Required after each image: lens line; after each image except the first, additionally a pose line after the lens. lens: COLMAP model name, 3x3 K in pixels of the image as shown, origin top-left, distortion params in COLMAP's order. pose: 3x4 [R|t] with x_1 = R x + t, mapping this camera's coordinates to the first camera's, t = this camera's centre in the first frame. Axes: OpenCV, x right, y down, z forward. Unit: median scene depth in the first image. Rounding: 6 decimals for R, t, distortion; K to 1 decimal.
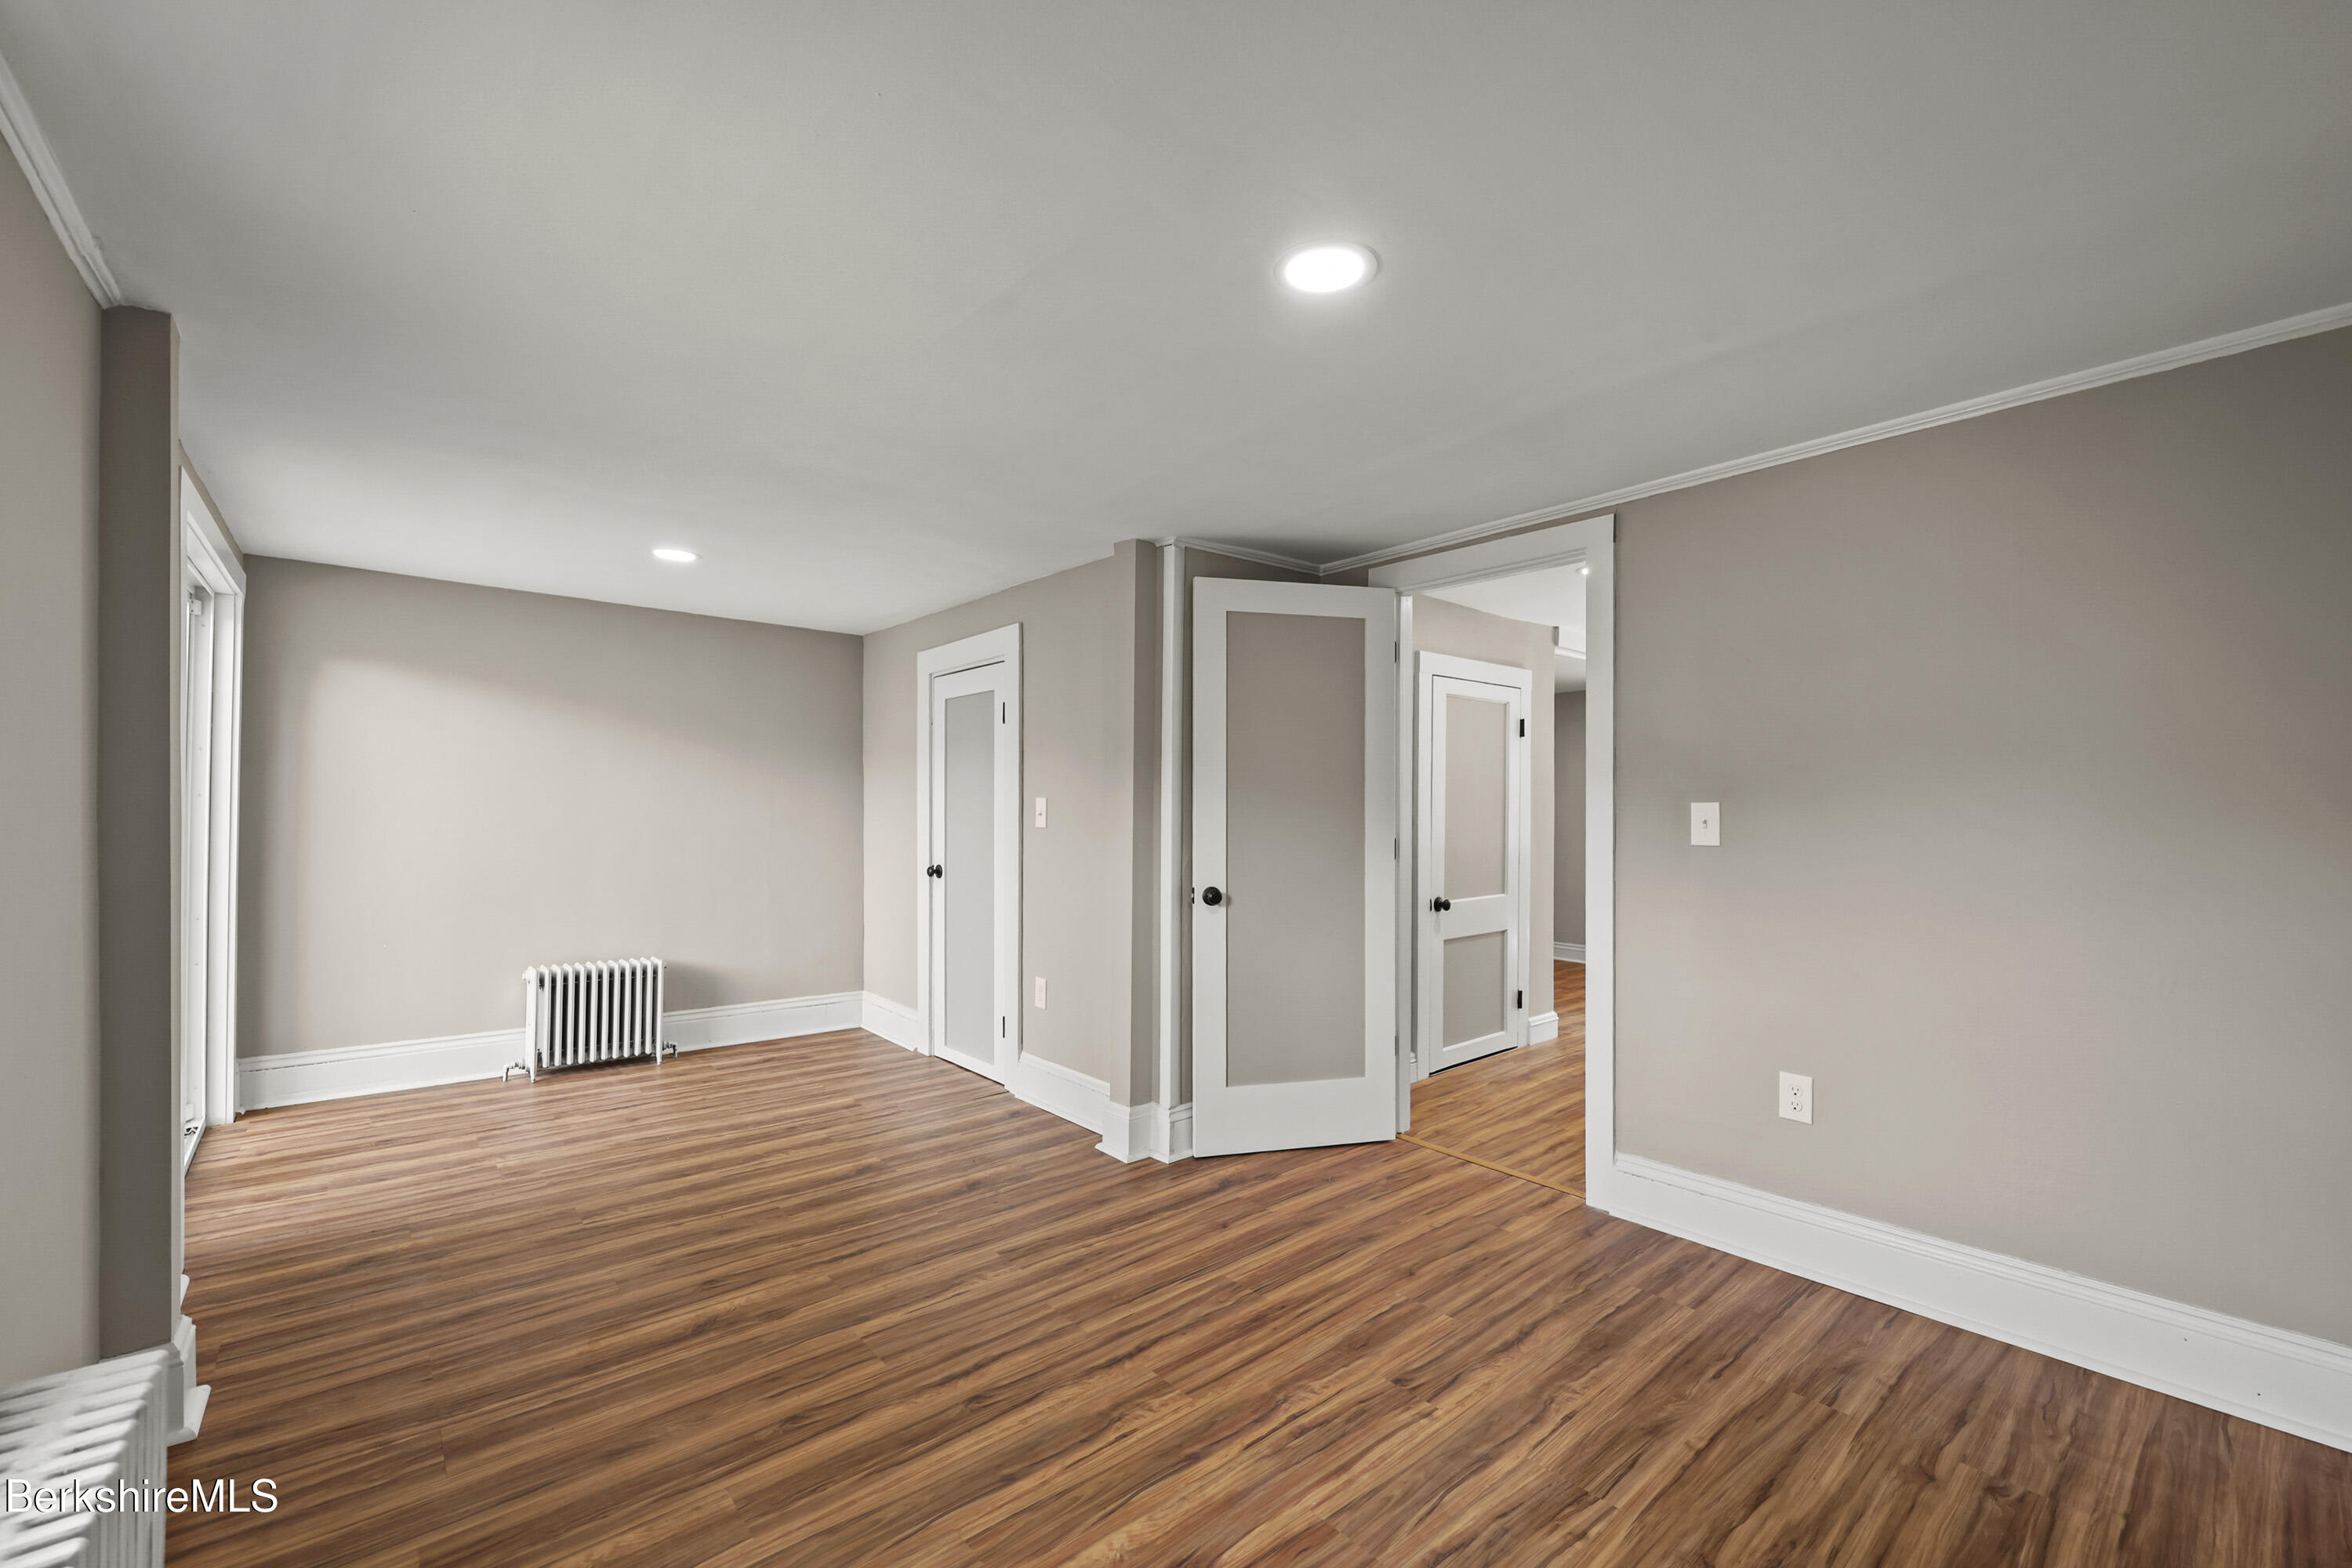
lens RADIAL K [[956.7, 0, 1169.6], [0, 956.7, 796.6], [0, 0, 1]] dist [0.000887, 0.000174]
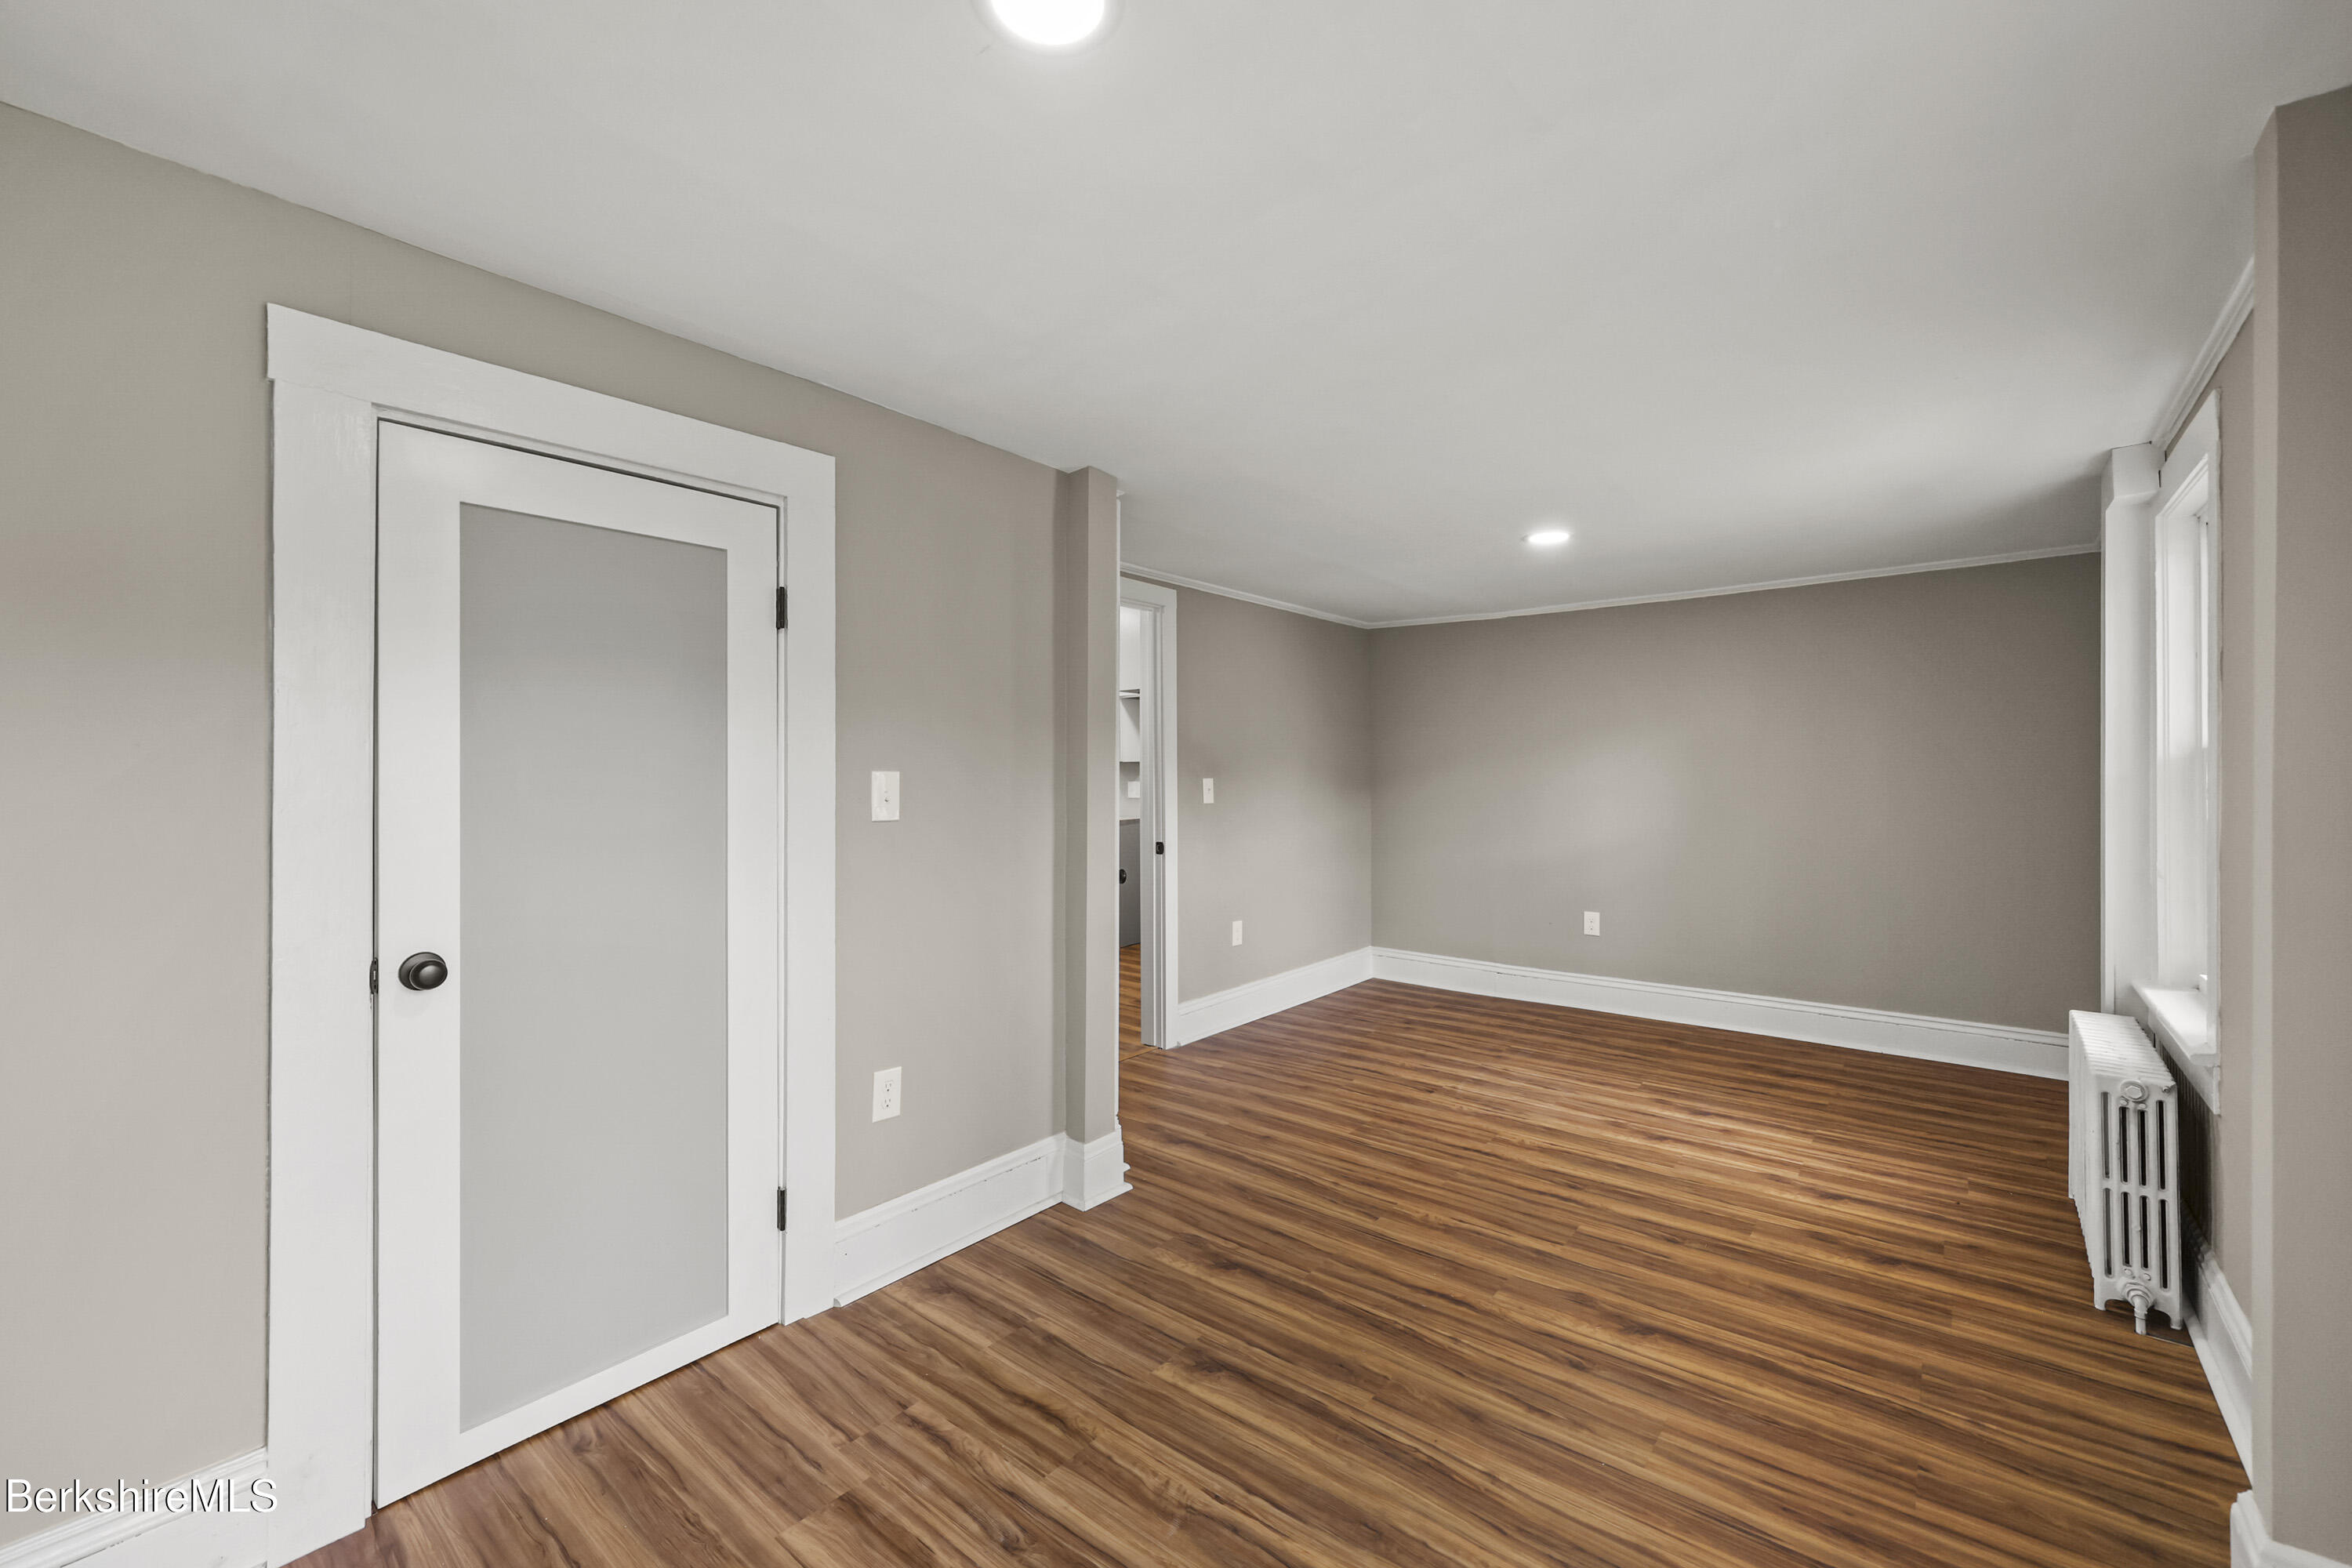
lens RADIAL K [[970.1, 0, 1176.0], [0, 970.1, 784.0], [0, 0, 1]] dist [0.000657, -0.000036]
pose [[-0.187045, -0.008401, 0.982315, -1.280893], [-0.010069, 0.999927, 0.006634, 0.006276], [-0.982300, -0.008650, -0.187116, 1.561750]]
